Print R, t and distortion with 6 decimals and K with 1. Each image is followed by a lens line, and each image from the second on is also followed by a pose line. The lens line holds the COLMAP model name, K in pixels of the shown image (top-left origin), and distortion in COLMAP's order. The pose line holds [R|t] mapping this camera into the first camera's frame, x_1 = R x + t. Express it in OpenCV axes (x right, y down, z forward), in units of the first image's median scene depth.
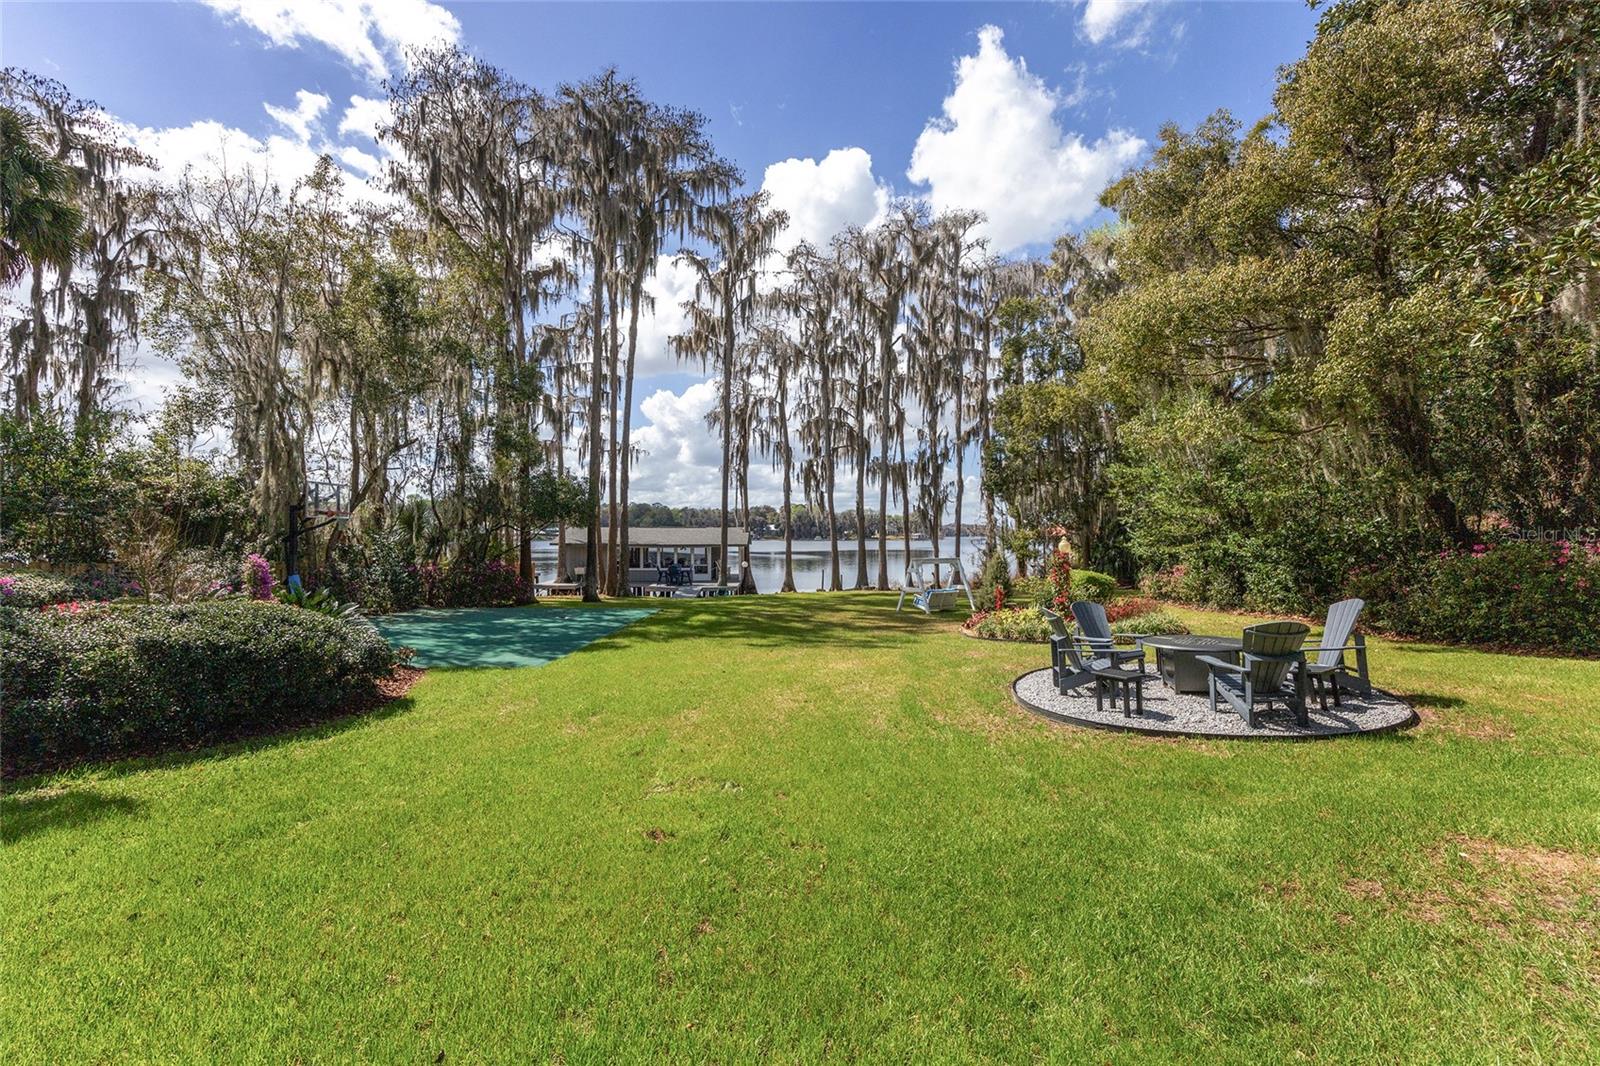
lens RADIAL K [[631.6, 0, 800.0], [0, 631.6, 533.0], [0, 0, 1]] dist [-0.000167, -0.000001]
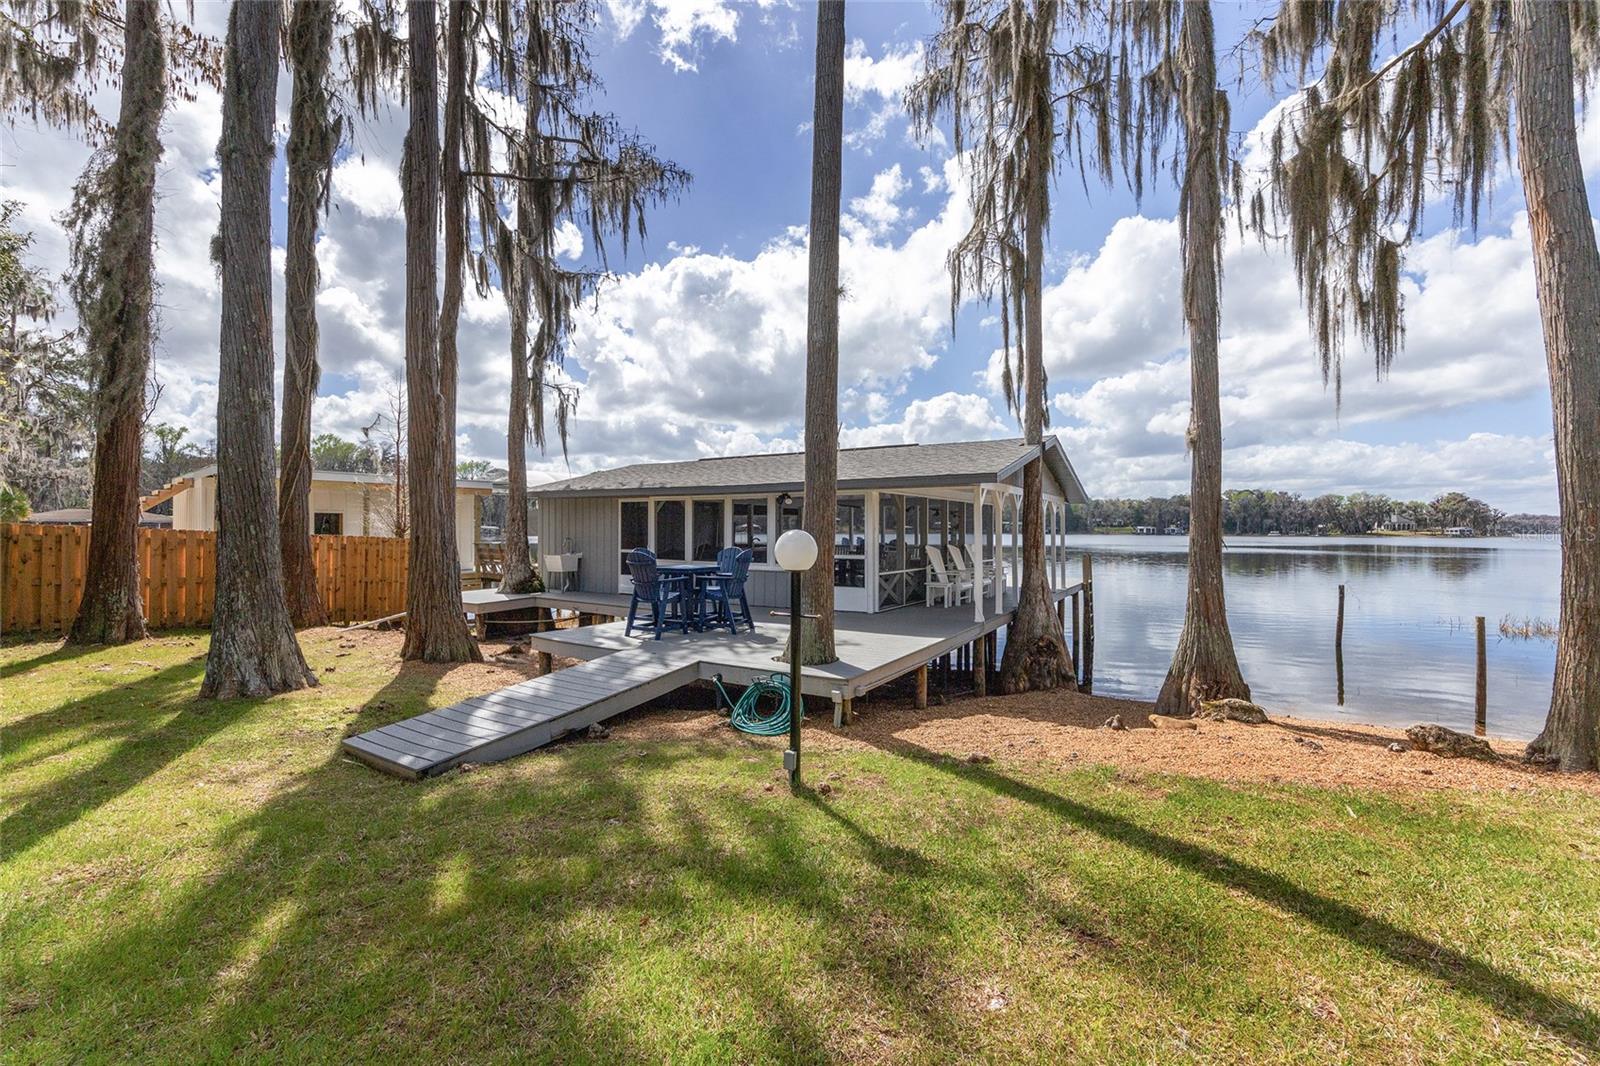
lens RADIAL K [[631.6, 0, 800.0], [0, 631.6, 533.0], [0, 0, 1]] dist [-0.000167, -0.000001]
pose [[0.817756, 0.001052, -0.575565, -0.007742], [0.002765, 0.999980, 0.005756, 0.035366], [0.575559, -0.006298, 0.817736, 0.694715]]
